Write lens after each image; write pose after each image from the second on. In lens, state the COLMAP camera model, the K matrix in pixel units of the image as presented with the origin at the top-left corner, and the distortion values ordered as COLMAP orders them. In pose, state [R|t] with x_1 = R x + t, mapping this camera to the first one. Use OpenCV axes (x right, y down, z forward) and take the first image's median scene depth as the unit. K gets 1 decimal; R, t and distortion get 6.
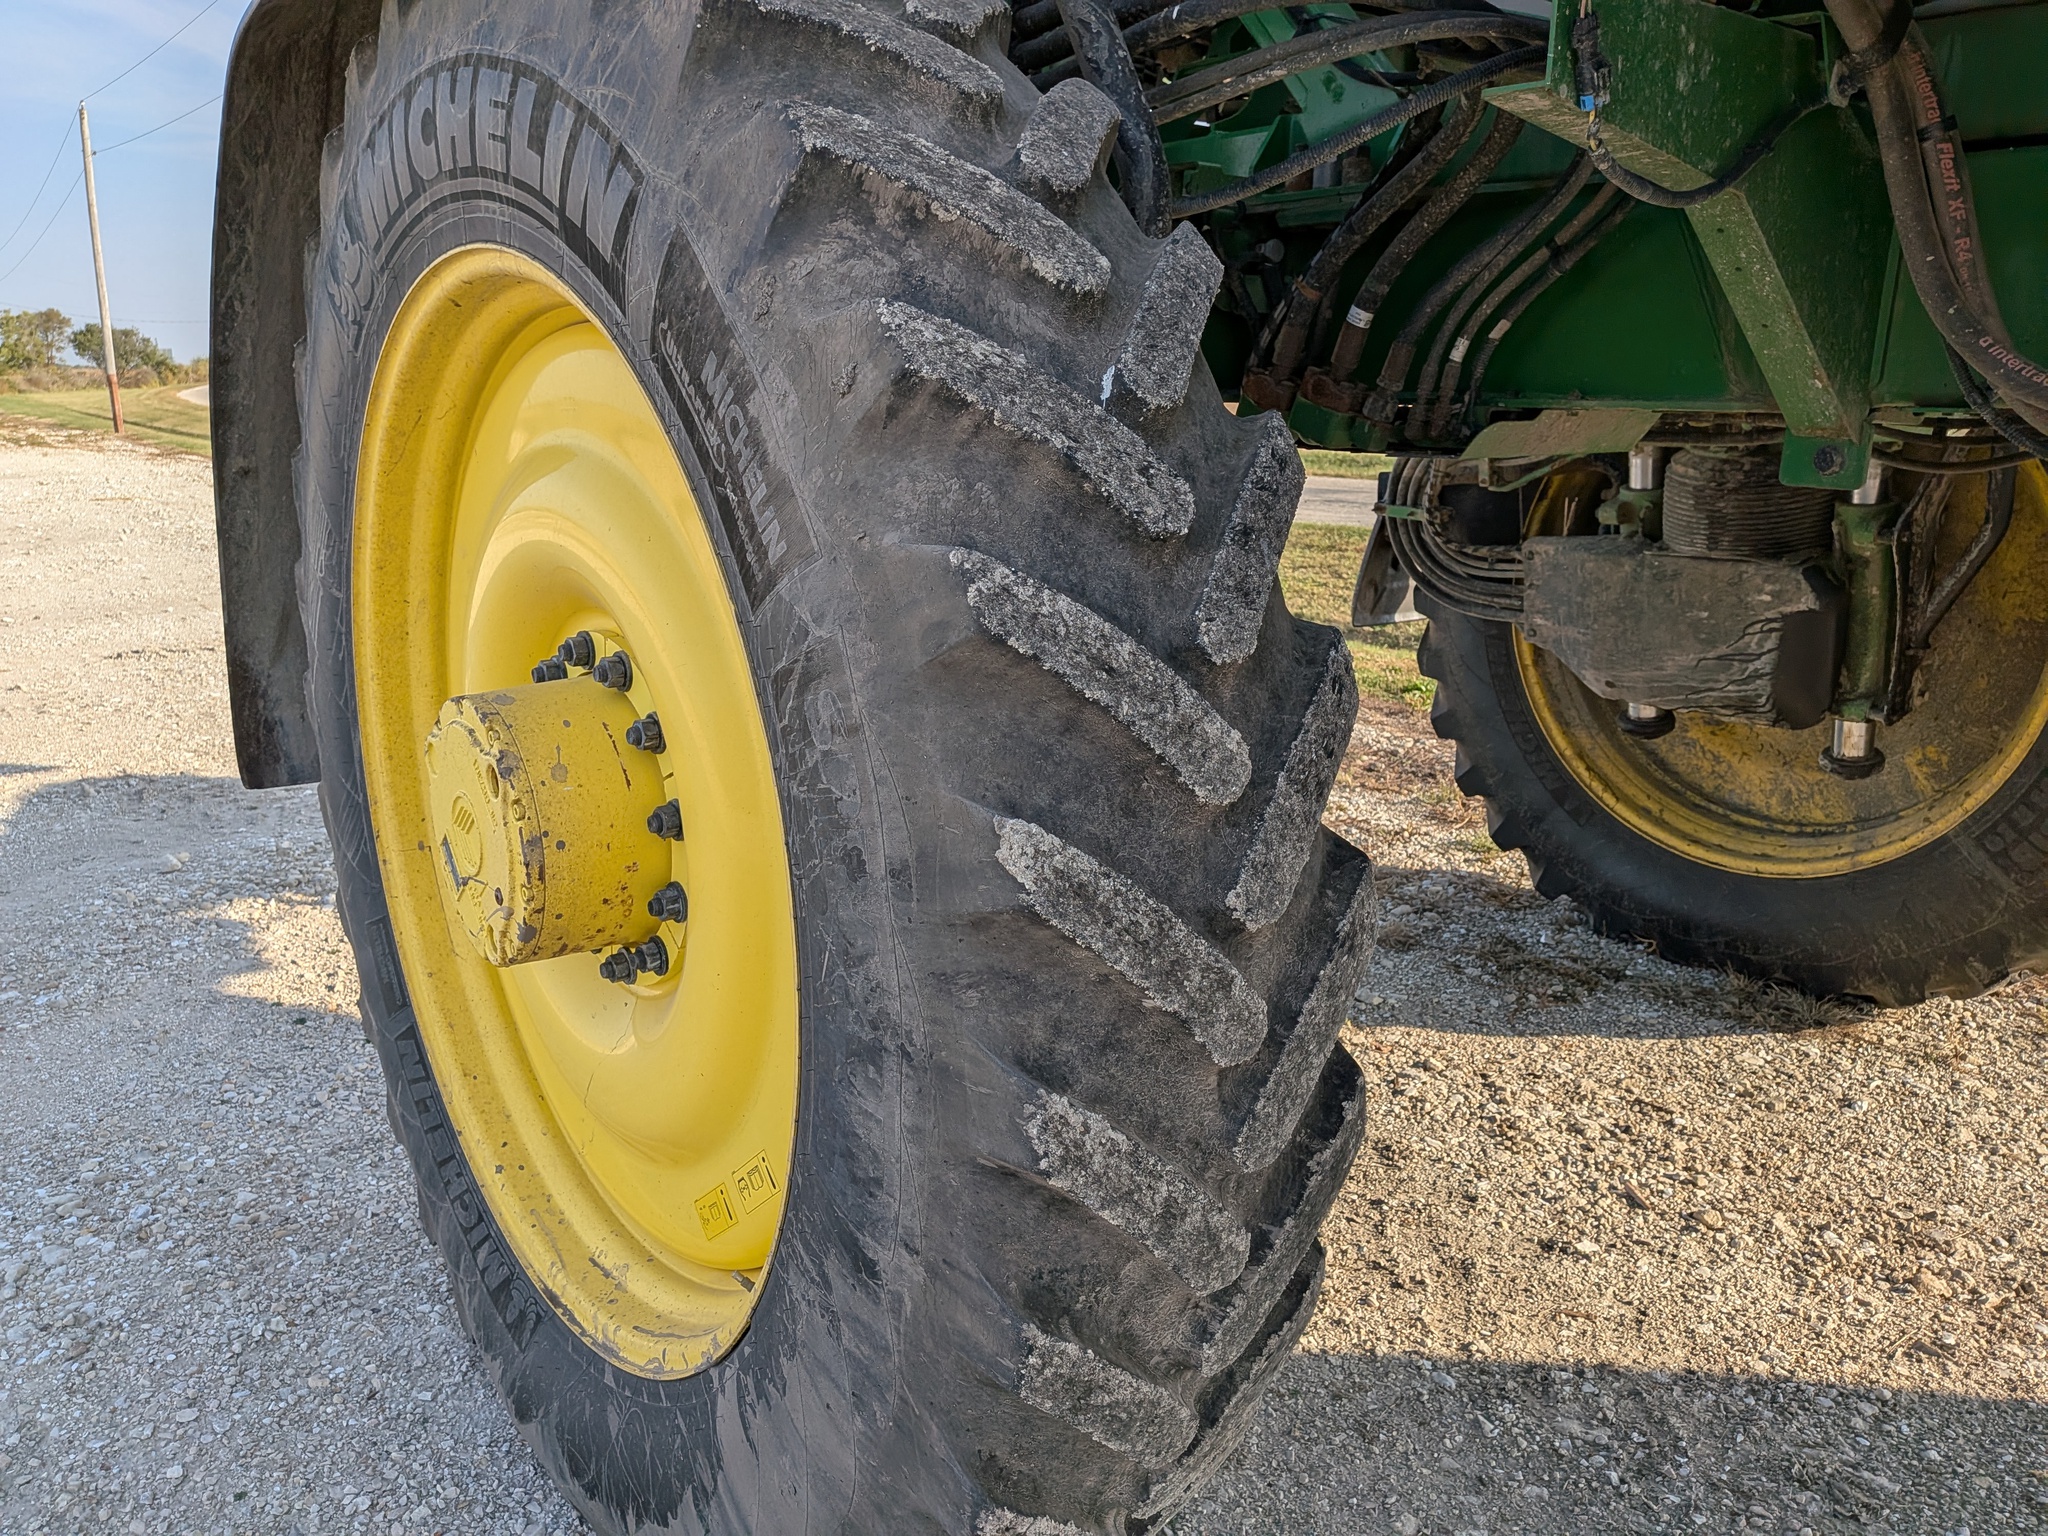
lens RADIAL K [[1500.9, 0, 1013.1], [0, 1500.9, 755.2], [0, 0, 1]] dist [-0.003126, -0.002044]
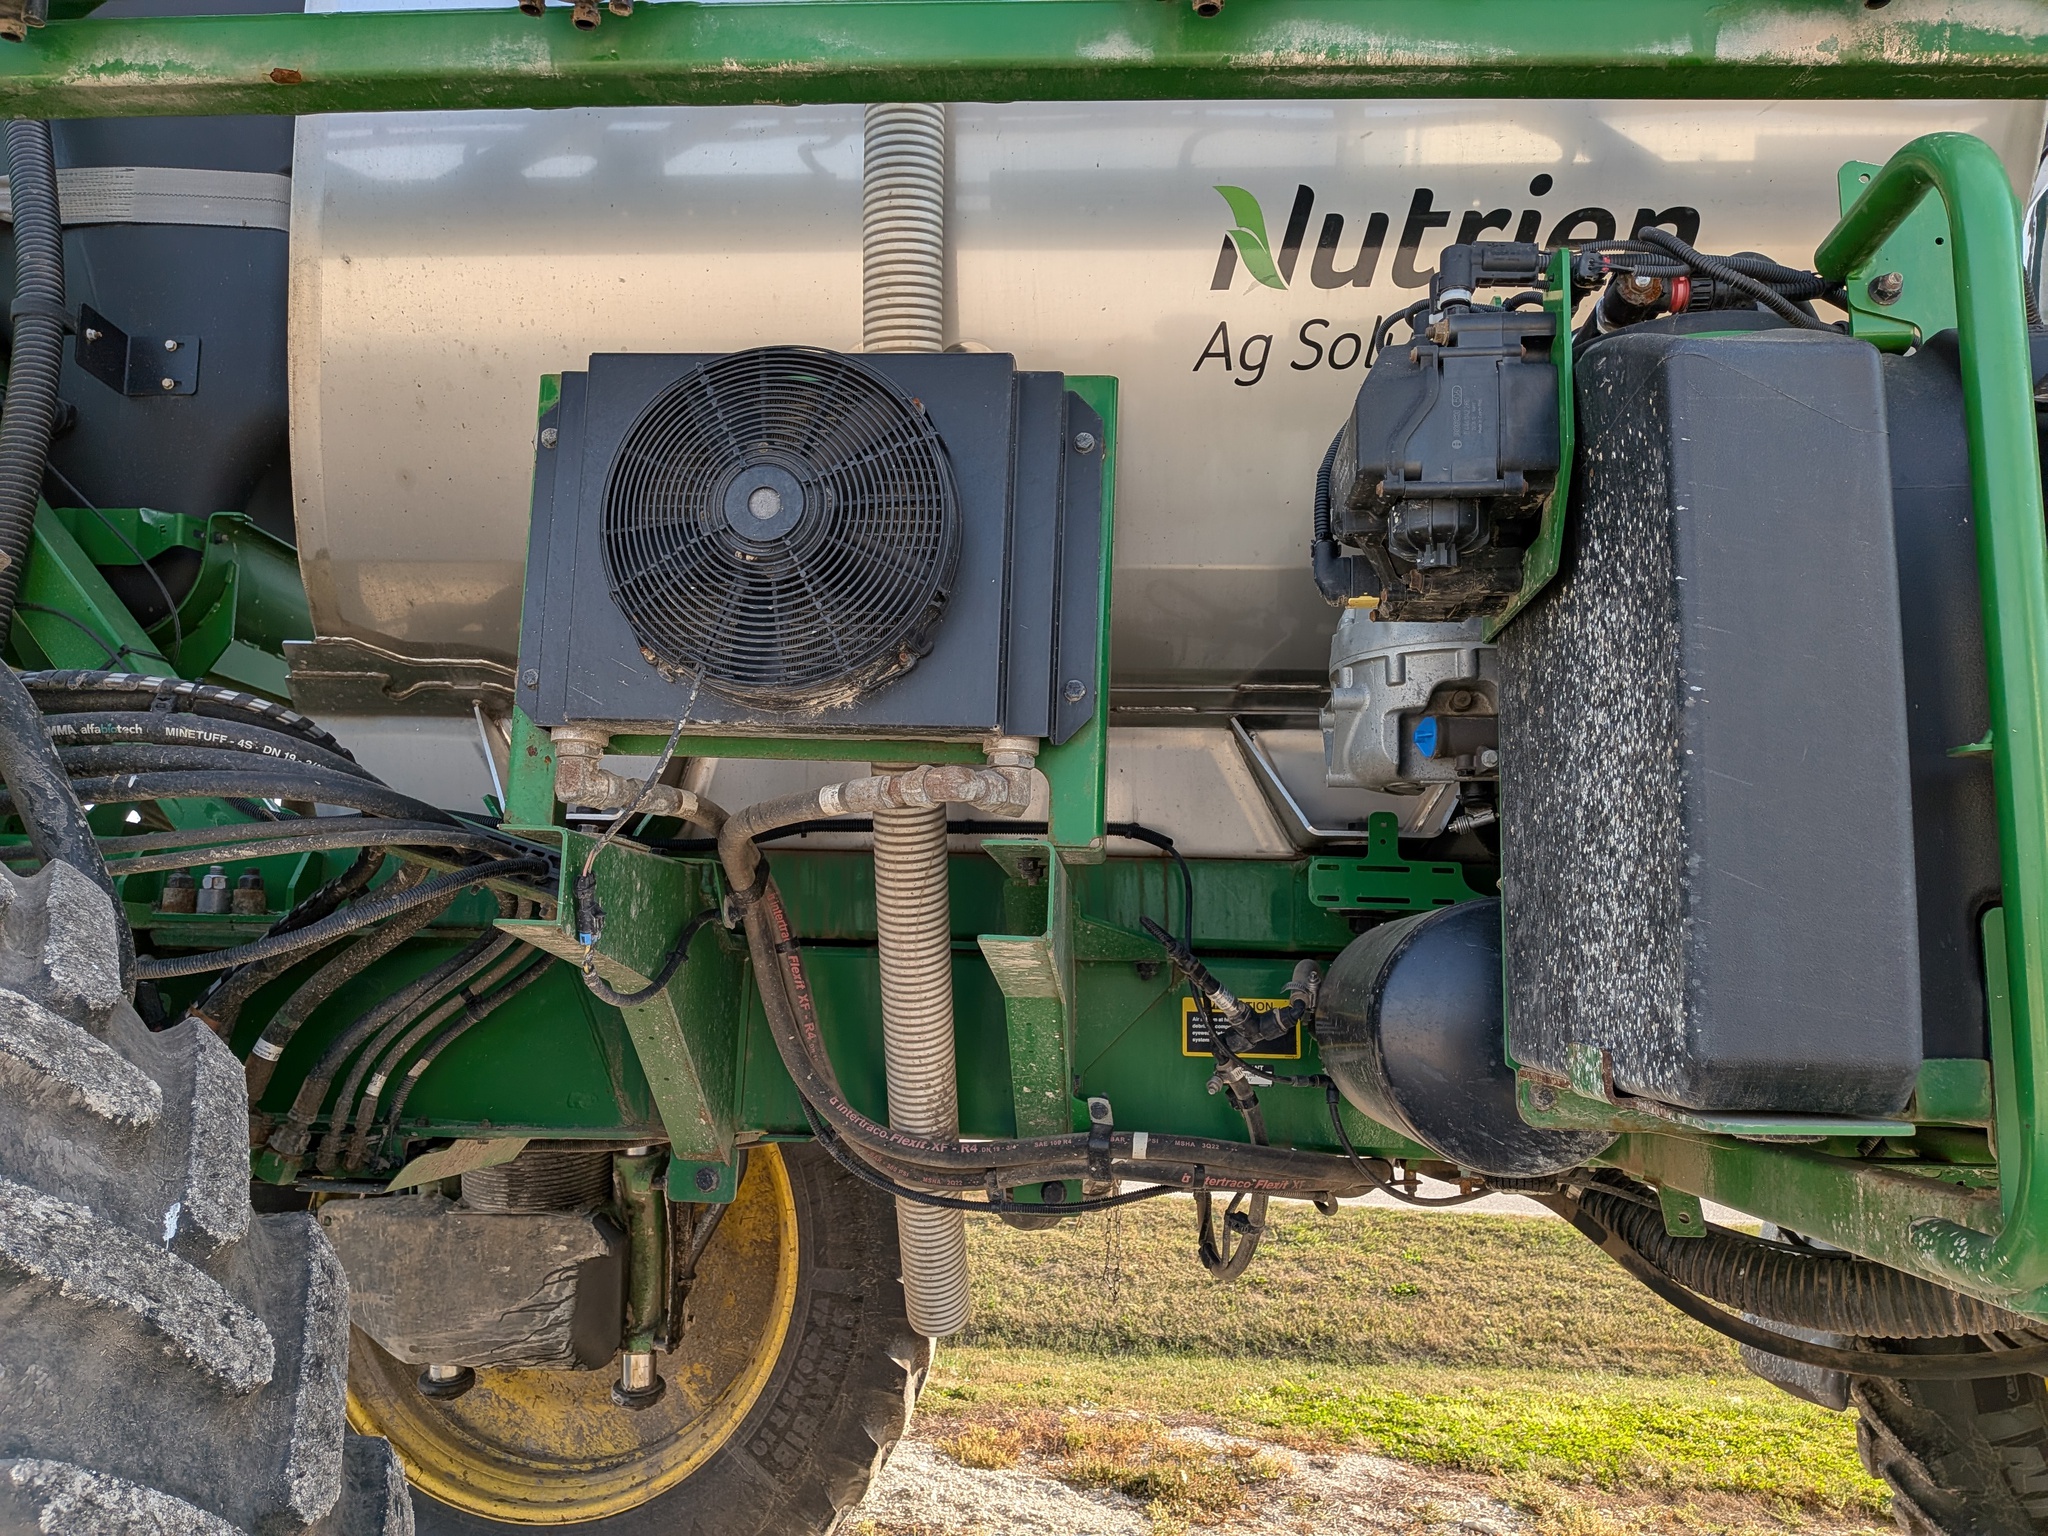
lens RADIAL K [[1548.7, 0, 943.1], [0, 1548.7, 763.4], [0, 0, 1]] dist [-0.041685, 0.059498]
pose [[0.708120, 0.101340, 0.698782, -0.202988], [0.160312, 0.940728, -0.298882, -0.105608], [-0.687652, 0.323668, 0.649902, -0.031842]]
